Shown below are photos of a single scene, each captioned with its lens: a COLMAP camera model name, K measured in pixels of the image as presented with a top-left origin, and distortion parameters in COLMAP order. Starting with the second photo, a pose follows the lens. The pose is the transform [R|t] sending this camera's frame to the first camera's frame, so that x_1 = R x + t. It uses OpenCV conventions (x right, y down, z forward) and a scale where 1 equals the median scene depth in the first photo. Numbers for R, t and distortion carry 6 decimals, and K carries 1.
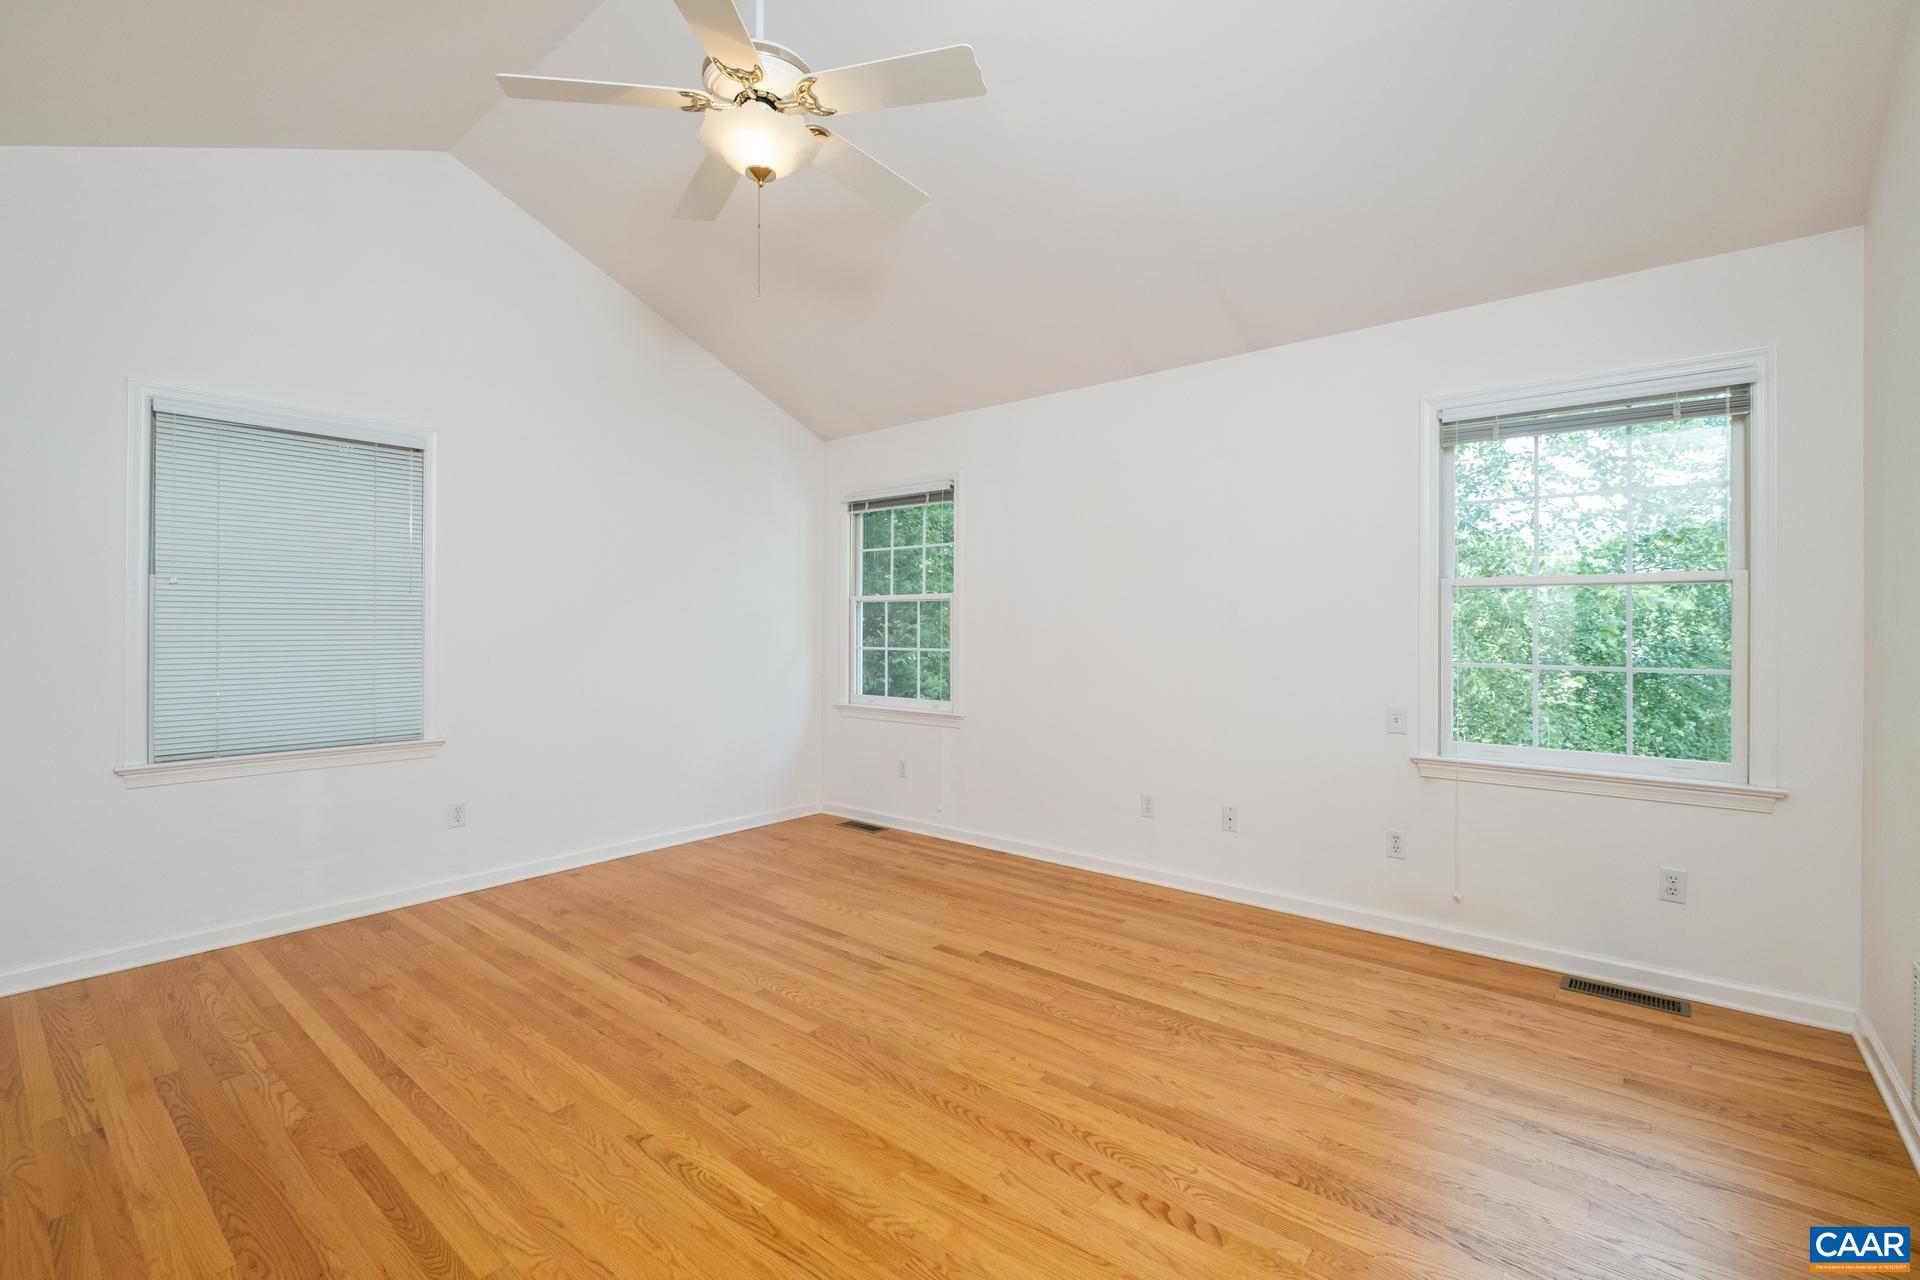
lens RADIAL K [[835.8, 0, 962.6], [0, 835.8, 633.6], [0, 0, 1]] dist [0.015663, -0.013177]
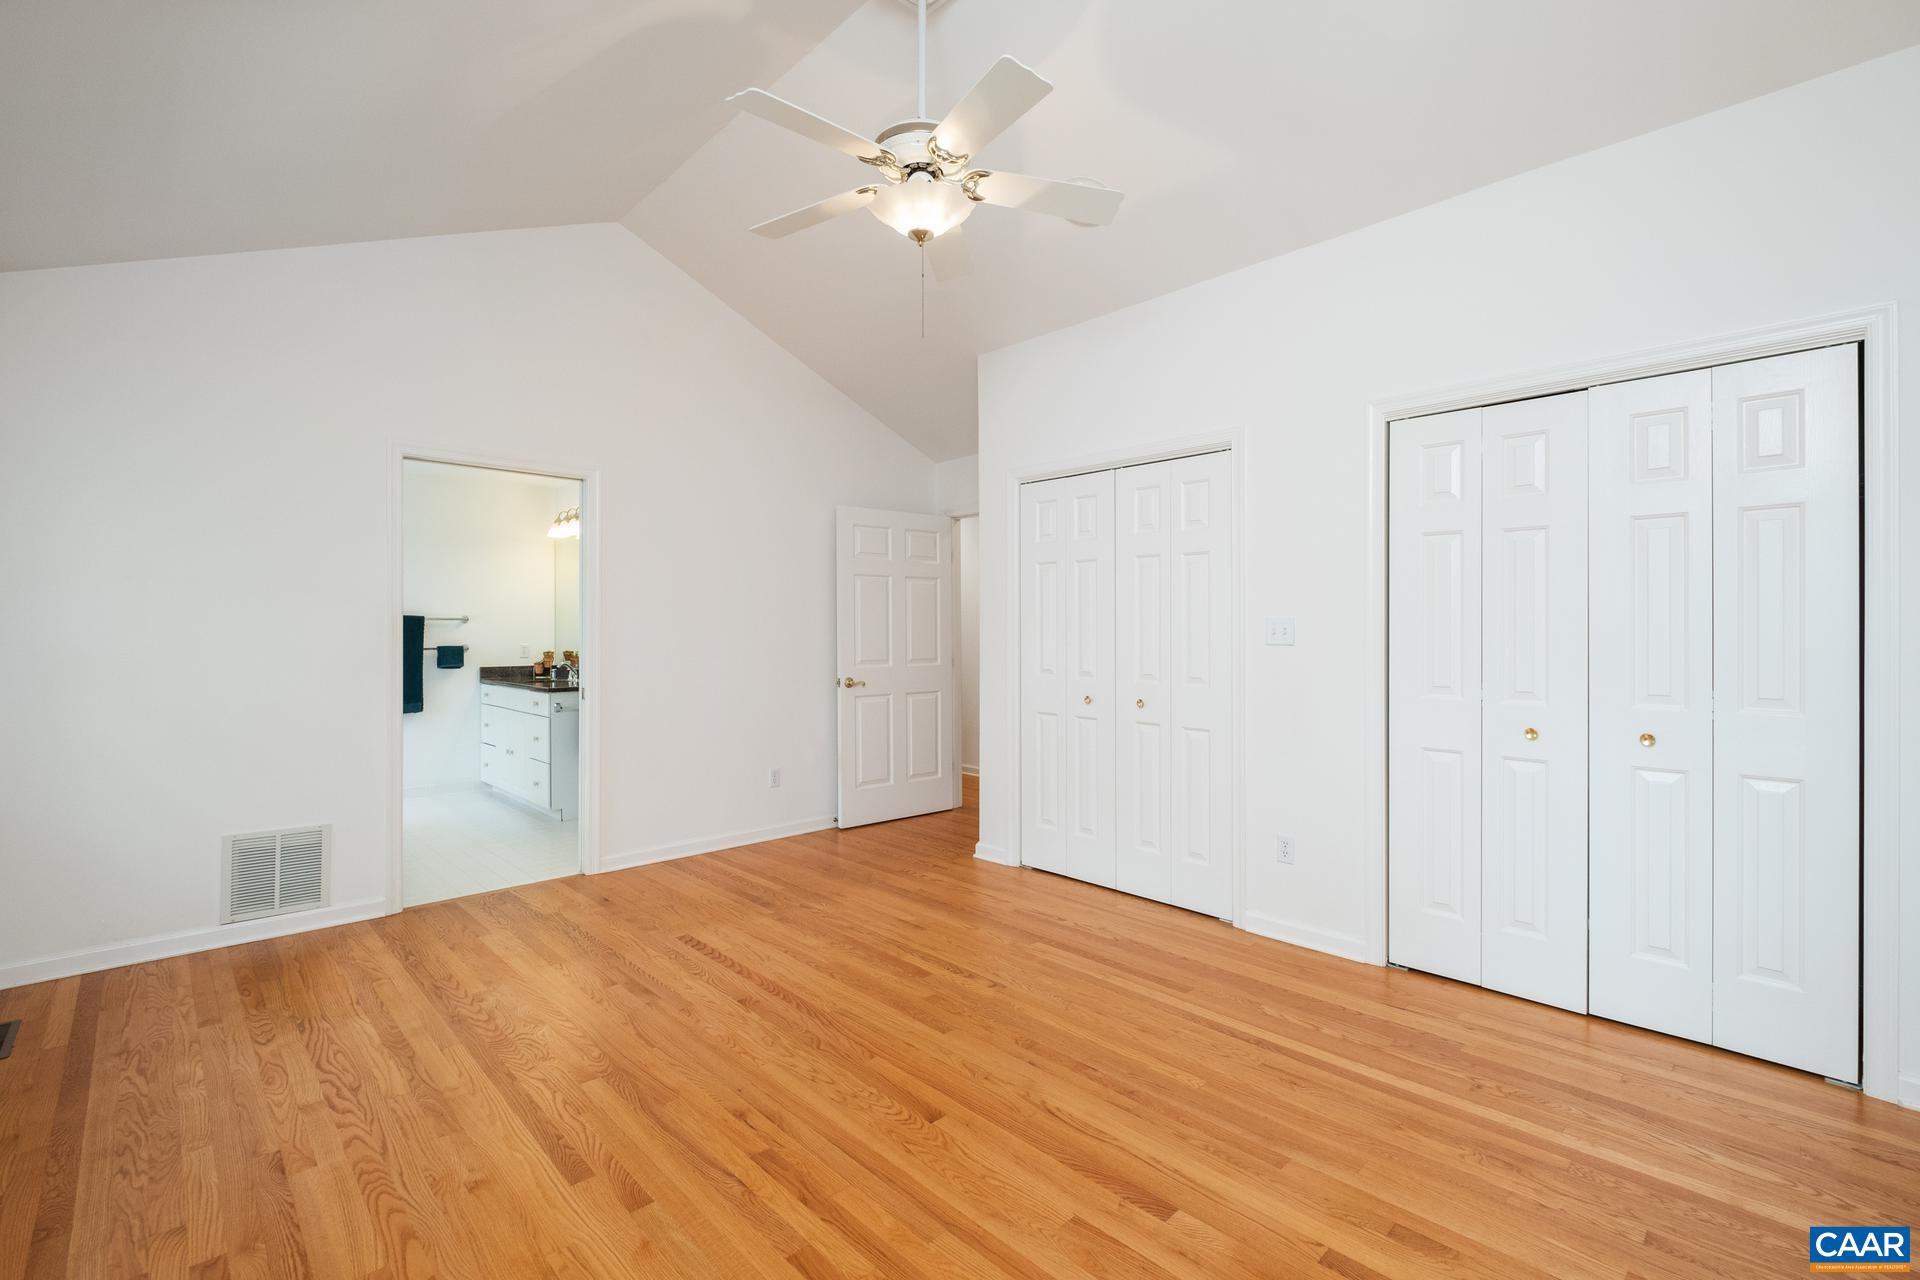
lens RADIAL K [[835.8, 0, 962.6], [0, 835.8, 633.6], [0, 0, 1]] dist [0.015663, -0.013177]
pose [[-0.994006, 0.000982, 0.109324, -0.417292], [0.001564, 0.999985, 0.005233, -0.013359], [-0.109317, 0.005372, -0.993992, 2.095056]]
